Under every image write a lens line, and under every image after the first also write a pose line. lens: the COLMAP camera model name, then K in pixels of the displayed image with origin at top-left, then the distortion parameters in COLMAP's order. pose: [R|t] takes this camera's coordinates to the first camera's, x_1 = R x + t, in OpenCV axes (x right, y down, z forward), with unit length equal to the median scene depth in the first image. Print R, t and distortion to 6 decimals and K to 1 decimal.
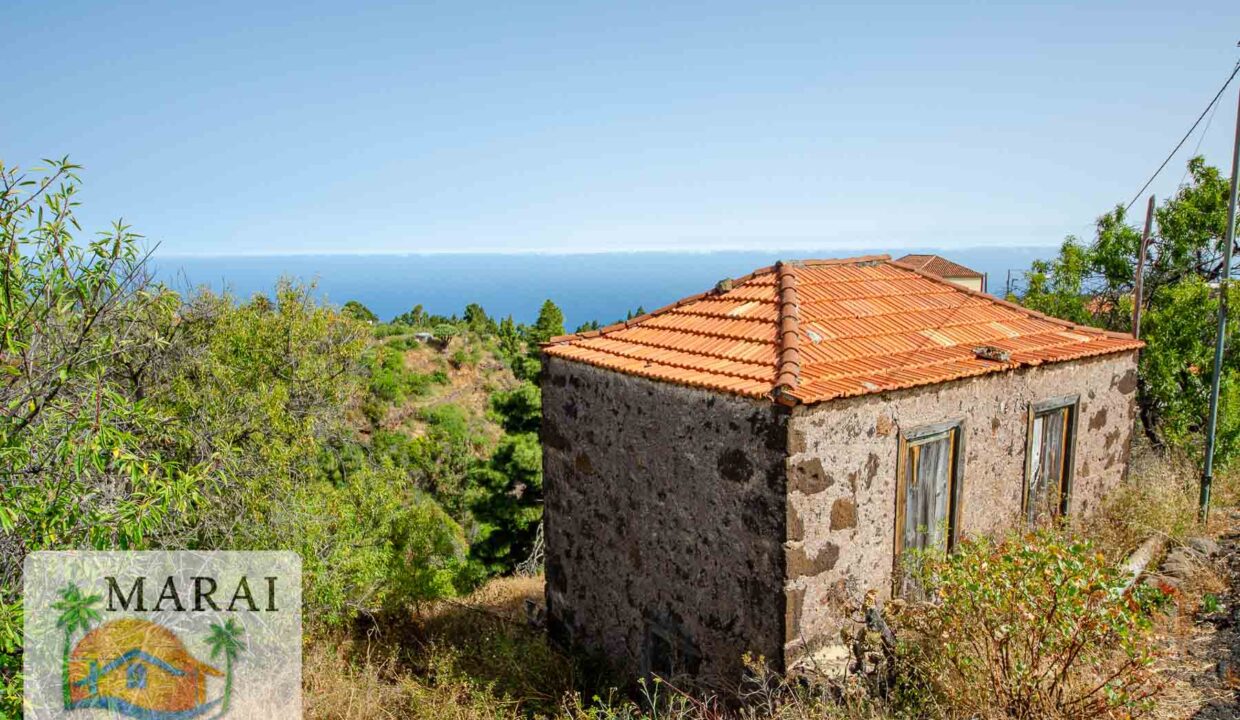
lens RADIAL K [[772.7, 0, 620.0], [0, 772.7, 360.0], [0, 0, 1]] dist [0.004996, -0.000016]
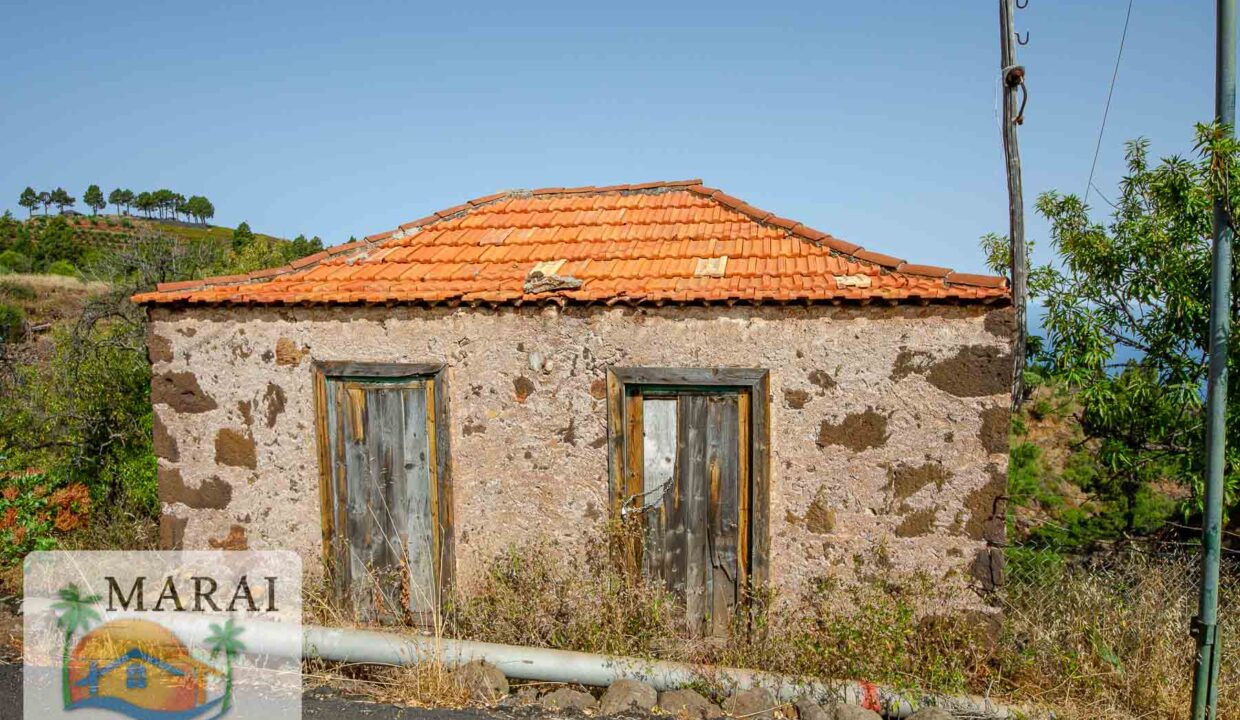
lens RADIAL K [[711.7, 0, 620.2], [0, 711.7, 364.2], [0, 0, 1]] dist [0.004672, -0.000060]
pose [[0.716080, 0.069366, -0.694563, 1.108292], [-0.102617, 0.994700, -0.006455, 0.067634], [0.690434, 0.075896, 0.719403, 0.706681]]
